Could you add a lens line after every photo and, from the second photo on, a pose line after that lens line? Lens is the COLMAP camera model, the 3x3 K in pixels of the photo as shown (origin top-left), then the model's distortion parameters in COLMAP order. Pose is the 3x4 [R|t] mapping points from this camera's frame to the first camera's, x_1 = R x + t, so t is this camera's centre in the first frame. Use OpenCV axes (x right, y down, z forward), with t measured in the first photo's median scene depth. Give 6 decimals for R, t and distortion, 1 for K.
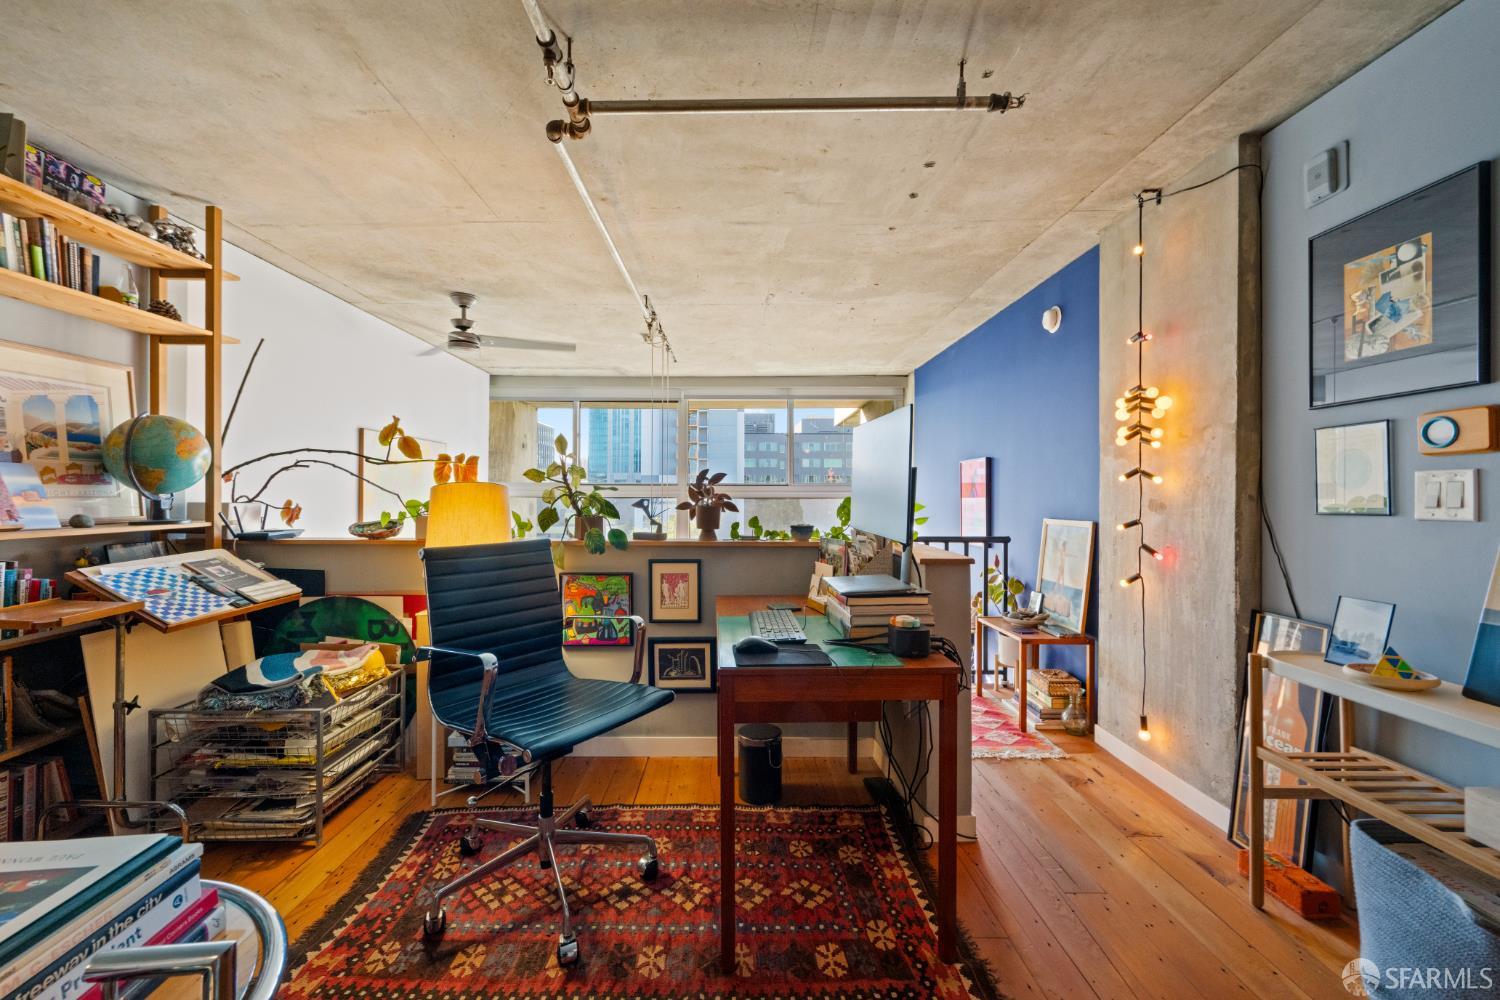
lens RADIAL K [[602.6, 0, 745.2], [0, 602.6, 488.9], [0, 0, 1]] dist [-0.002169, -0.000039]
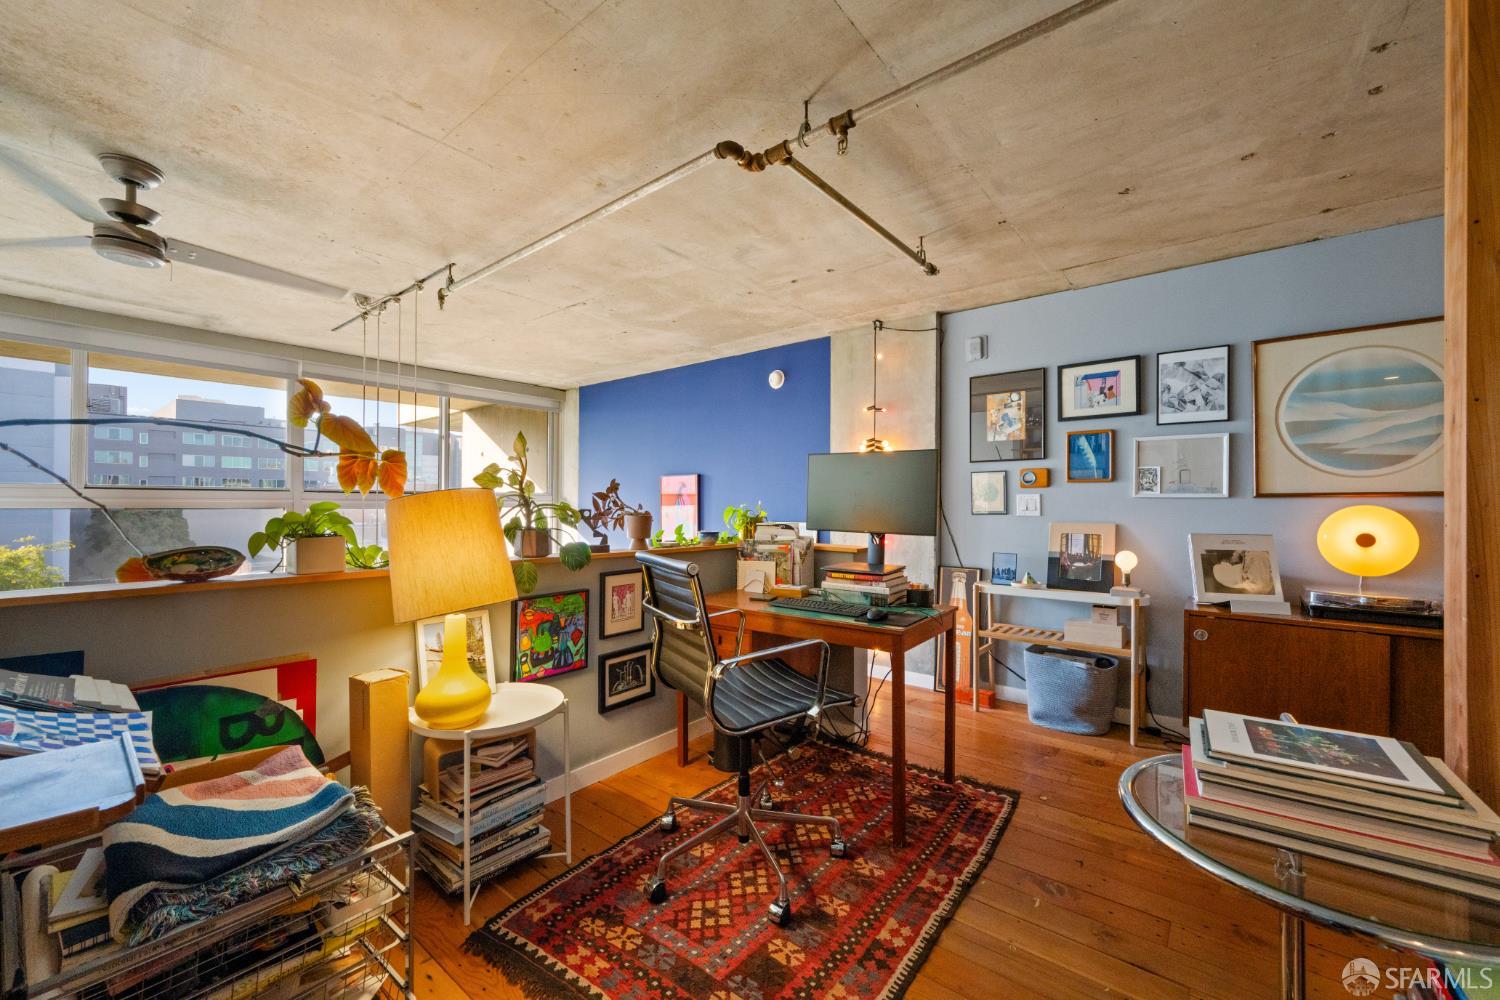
lens RADIAL K [[590.0, 0, 753.8], [0, 590.0, 498.6], [0, 0, 1]] dist [-0.002375, 0.000368]
pose [[0.622807, 0.007751, 0.782337, -0.740386], [-0.008709, 0.999958, -0.002974, 0.000642], [-0.782327, -0.004961, 0.622848, 0.234321]]
